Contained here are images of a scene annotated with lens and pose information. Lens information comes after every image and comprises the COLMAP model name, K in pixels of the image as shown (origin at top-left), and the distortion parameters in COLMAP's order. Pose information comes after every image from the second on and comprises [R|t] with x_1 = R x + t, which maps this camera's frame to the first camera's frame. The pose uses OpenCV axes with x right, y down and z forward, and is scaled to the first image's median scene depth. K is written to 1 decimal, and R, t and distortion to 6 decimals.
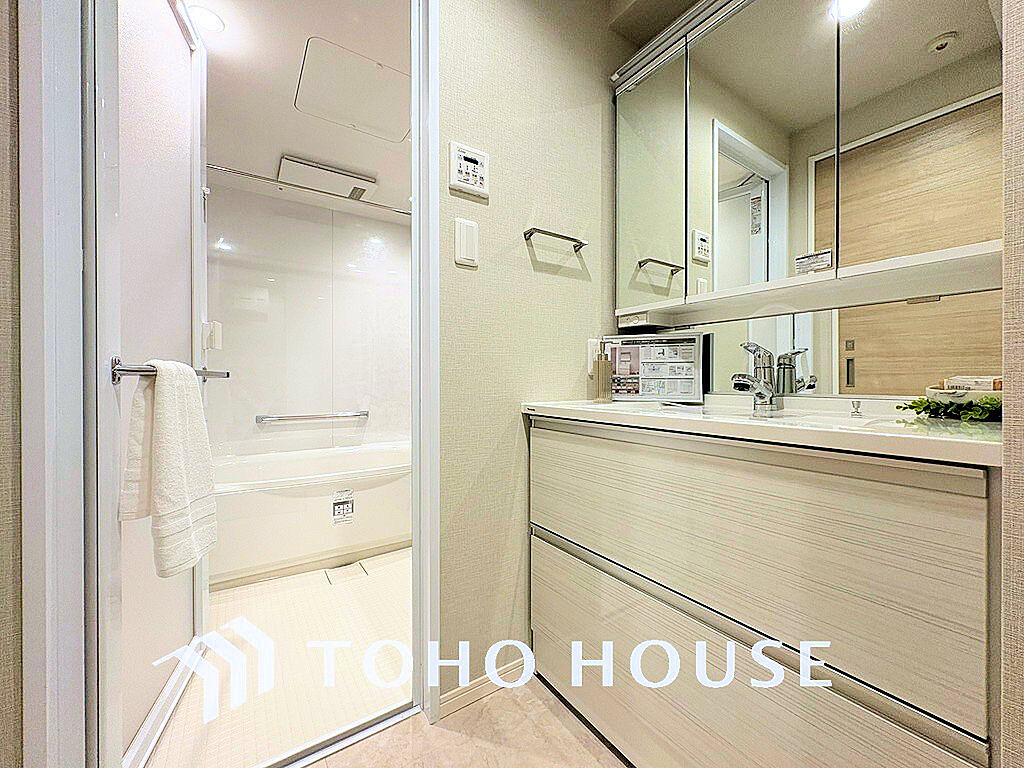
lens RADIAL K [[408.7, 0, 510.6], [0, 408.7, 382.5], [0, 0, 1]] dist [-0.002348, -0.000232]
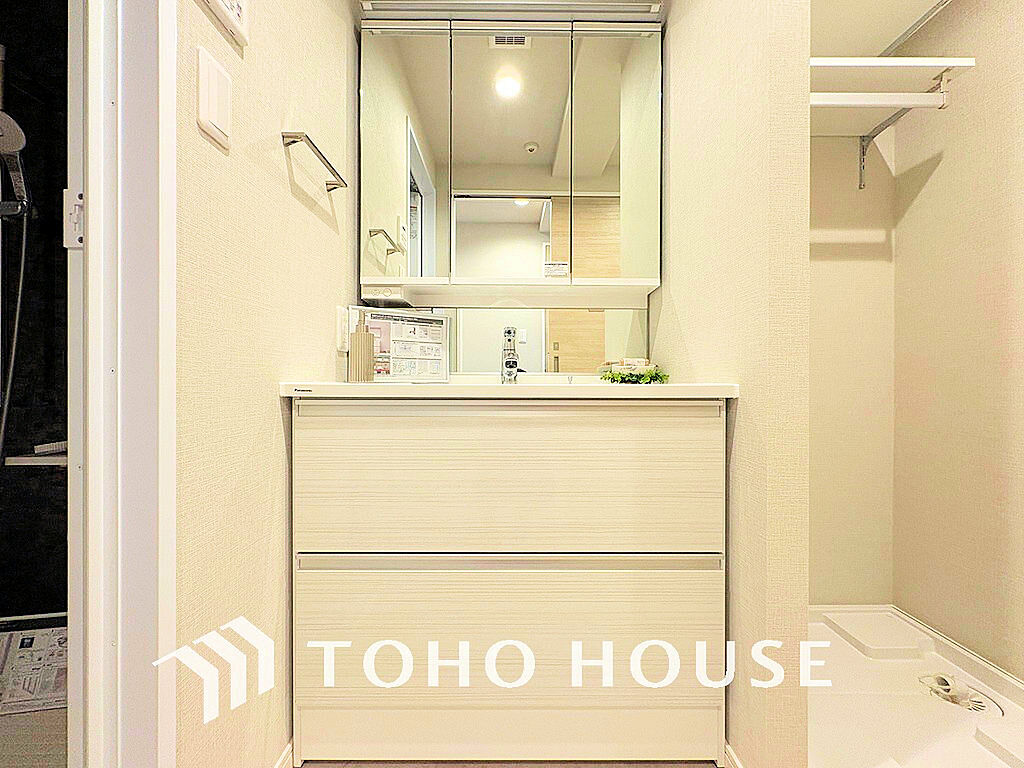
lens RADIAL K [[408.7, 0, 510.6], [0, 408.7, 382.5], [0, 0, 1]] dist [-0.002348, -0.000232]
pose [[0.554745, 0.001759, 0.832019, -0.294696], [0.000414, 0.999997, -0.002390, 0.048305], [-0.832020, 0.001670, 0.554743, 0.277703]]
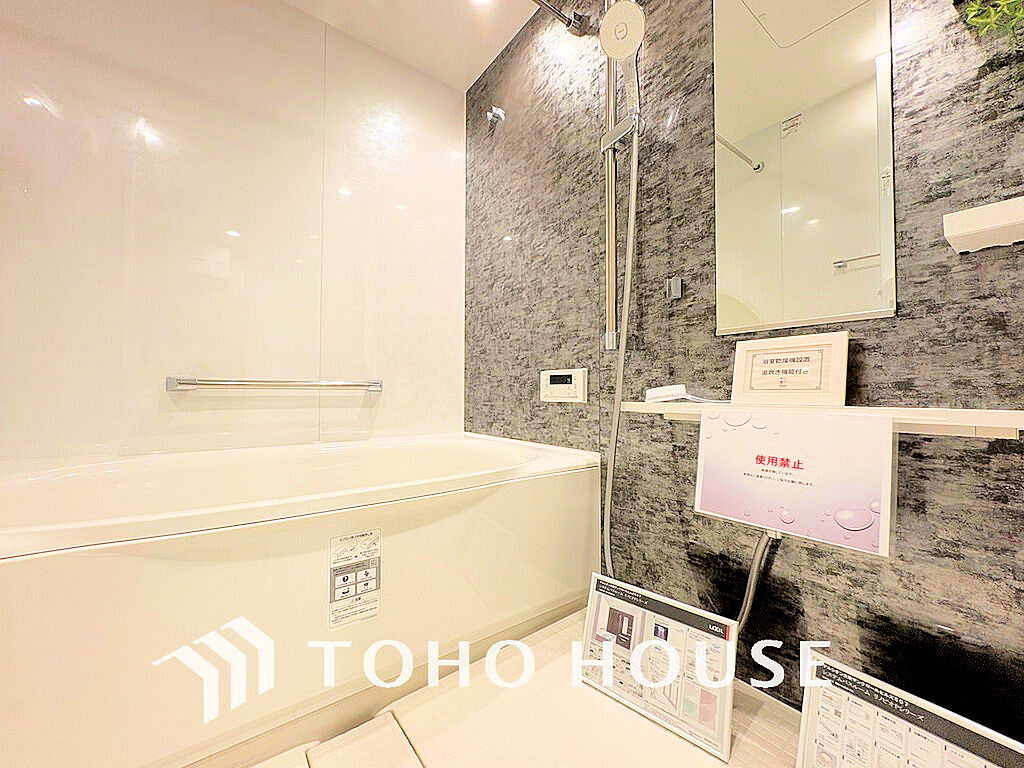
lens RADIAL K [[408.7, 0, 510.6], [0, 408.7, 382.5], [0, 0, 1]] dist [-0.002348, -0.000232]
pose [[0.998754, 0.003446, 0.049779, -0.425380], [-0.002138, 0.999652, -0.026300, 0.192619], [-0.049852, 0.026161, 0.998414, 0.900089]]
